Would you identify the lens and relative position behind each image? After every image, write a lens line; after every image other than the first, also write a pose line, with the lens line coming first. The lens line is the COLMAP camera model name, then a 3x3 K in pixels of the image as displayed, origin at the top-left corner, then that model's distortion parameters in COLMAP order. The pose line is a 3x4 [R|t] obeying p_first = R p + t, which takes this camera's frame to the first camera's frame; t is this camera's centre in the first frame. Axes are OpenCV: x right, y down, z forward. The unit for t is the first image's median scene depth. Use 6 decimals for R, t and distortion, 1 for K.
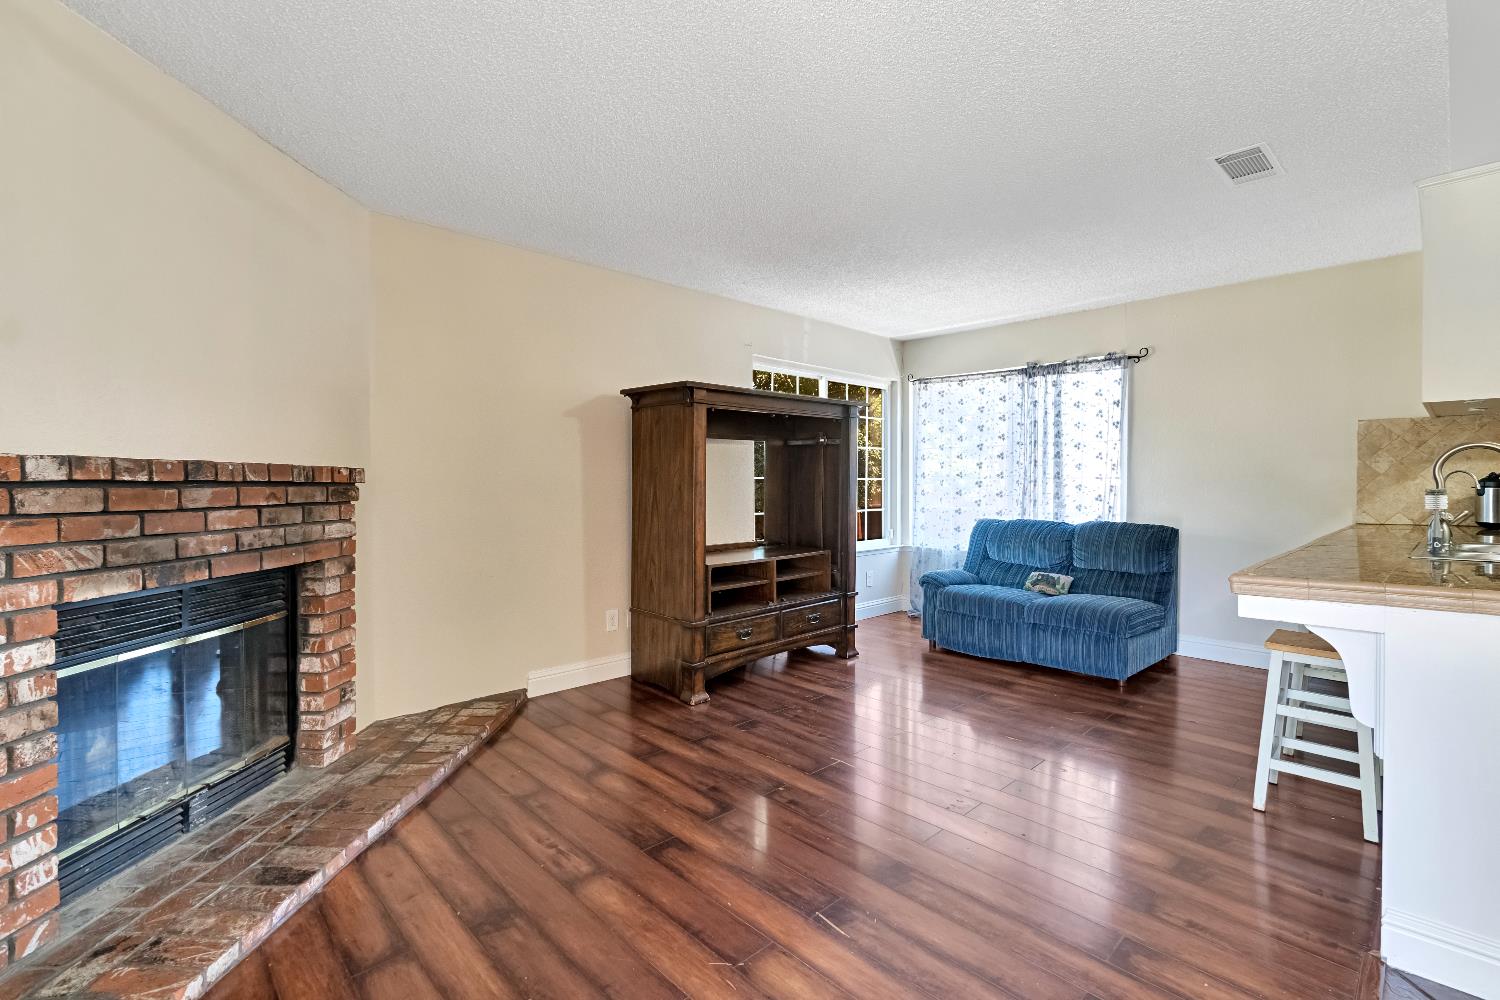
lens RADIAL K [[668.0, 0, 756.9], [0, 668.0, 496.9], [0, 0, 1]] dist [-0.006126, 0.001578]
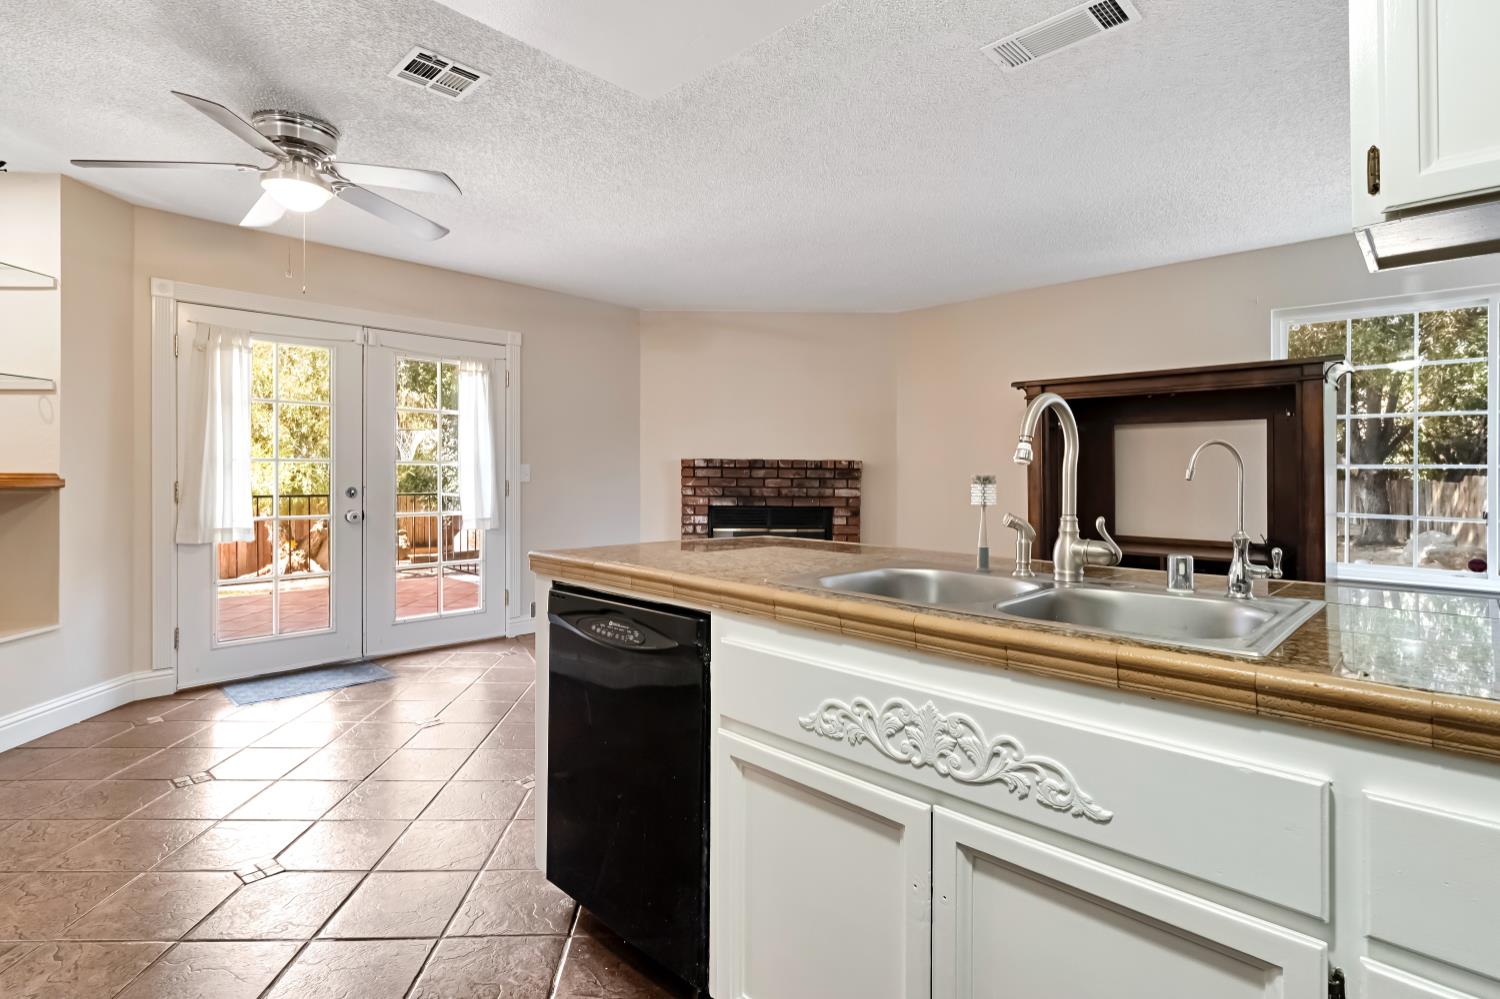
lens RADIAL K [[732.5, 0, 744.7], [0, 732.5, 474.8], [0, 0, 1]] dist [0.023247, 0.000177]
pose [[0.046063, 0.008463, -0.998903, 1.067220], [-0.029647, 0.999535, 0.007102, -0.006562], [0.998499, 0.029287, 0.046292, 0.431259]]
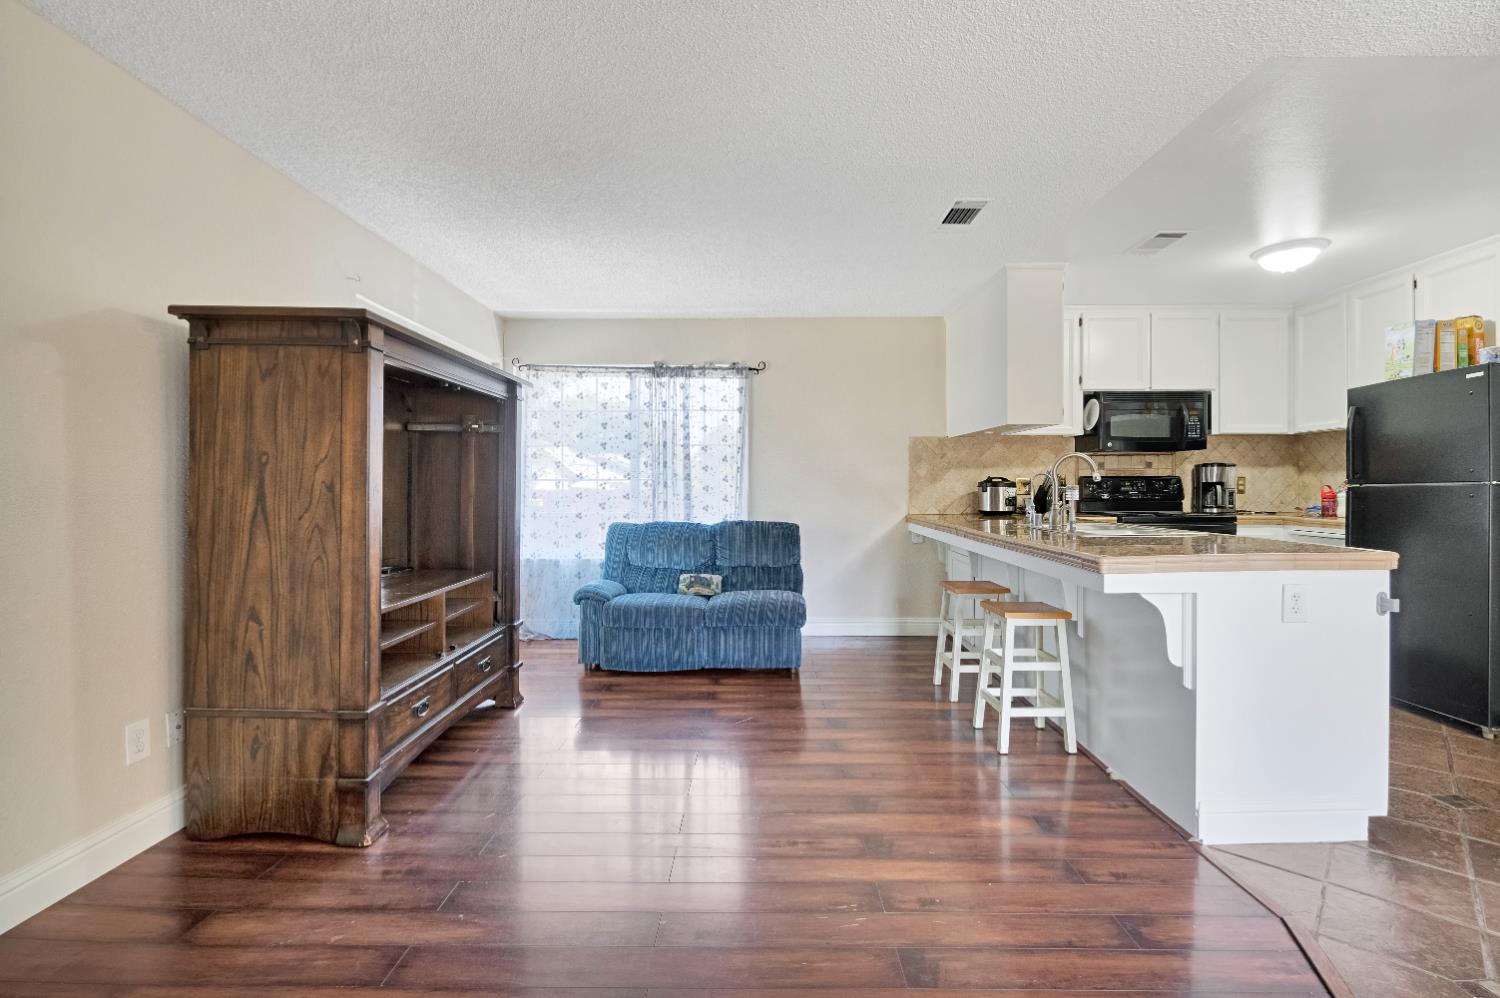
lens RADIAL K [[668.0, 0, 756.6], [0, 668.0, 491.8], [0, 0, 1]] dist [-0.006126, 0.001578]
pose [[0.695655, -0.004754, 0.718360, -0.267652], [0.016405, 0.999822, -0.009270, 0.001671], [-0.718189, 0.018233, 0.695609, 0.300640]]
